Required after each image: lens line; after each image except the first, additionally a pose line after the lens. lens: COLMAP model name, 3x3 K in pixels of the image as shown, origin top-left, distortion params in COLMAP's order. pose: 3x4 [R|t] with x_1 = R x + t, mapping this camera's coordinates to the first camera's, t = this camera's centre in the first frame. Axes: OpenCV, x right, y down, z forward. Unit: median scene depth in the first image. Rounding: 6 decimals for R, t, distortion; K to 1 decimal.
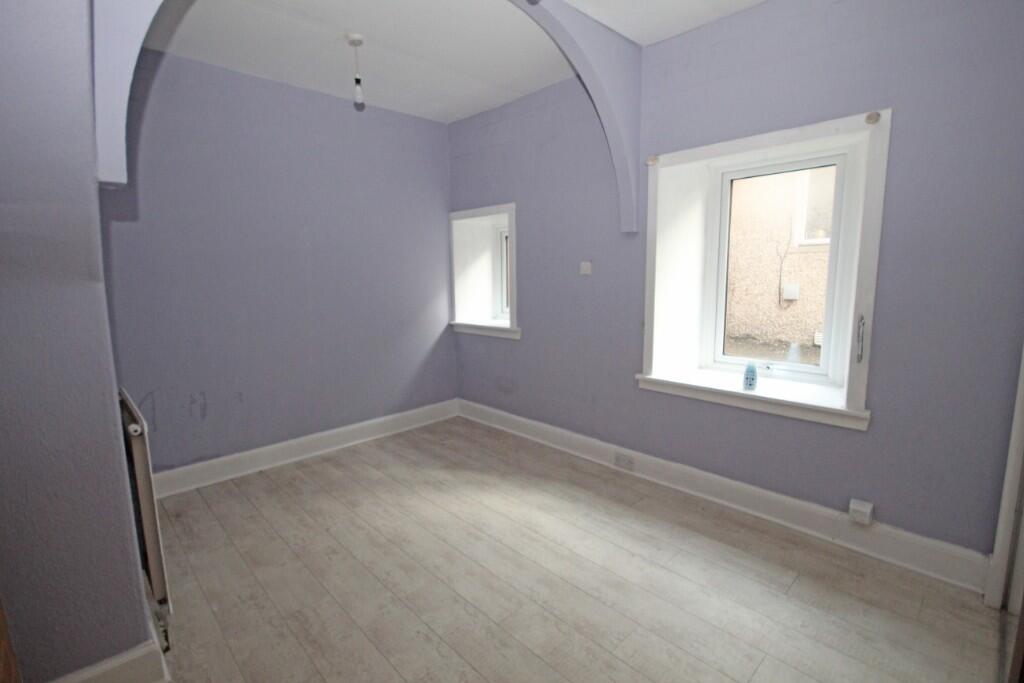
lens RADIAL K [[472.1, 0, 516.1], [0, 472.1, 339.9], [0, 0, 1]] dist [-0.005262, -0.000184]
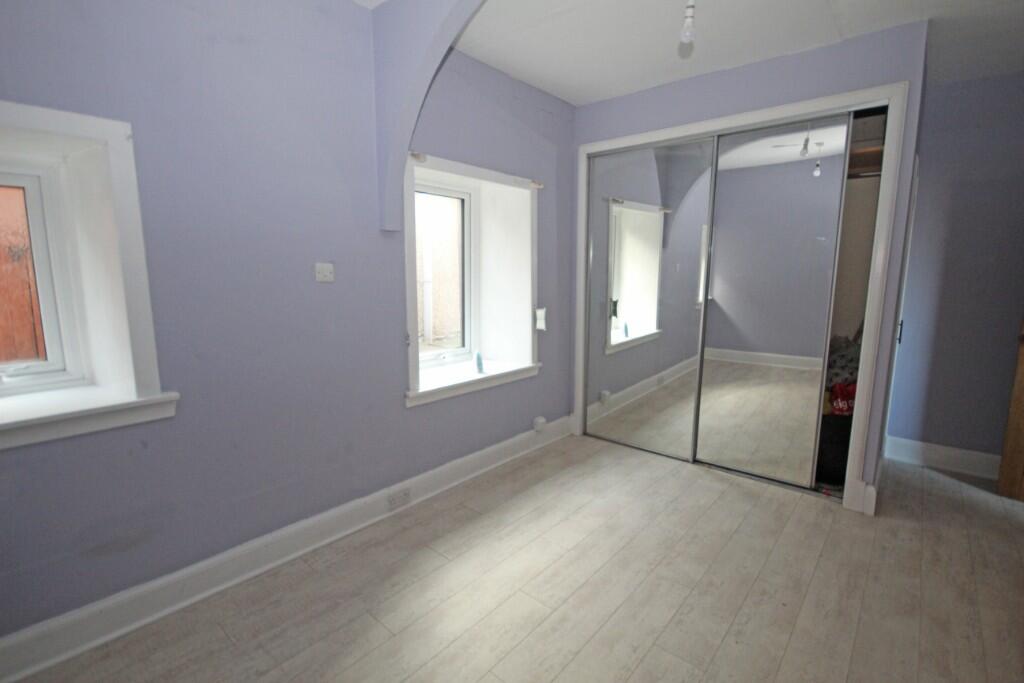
lens RADIAL K [[472.1, 0, 516.0], [0, 472.1, 342.7], [0, 0, 1]] dist [-0.005262, -0.000184]
pose [[-0.102050, -0.136512, 0.985368, -0.796973], [0.133017, 0.979772, 0.149513, -0.160067], [-0.985846, 0.146329, -0.081827, 1.096352]]
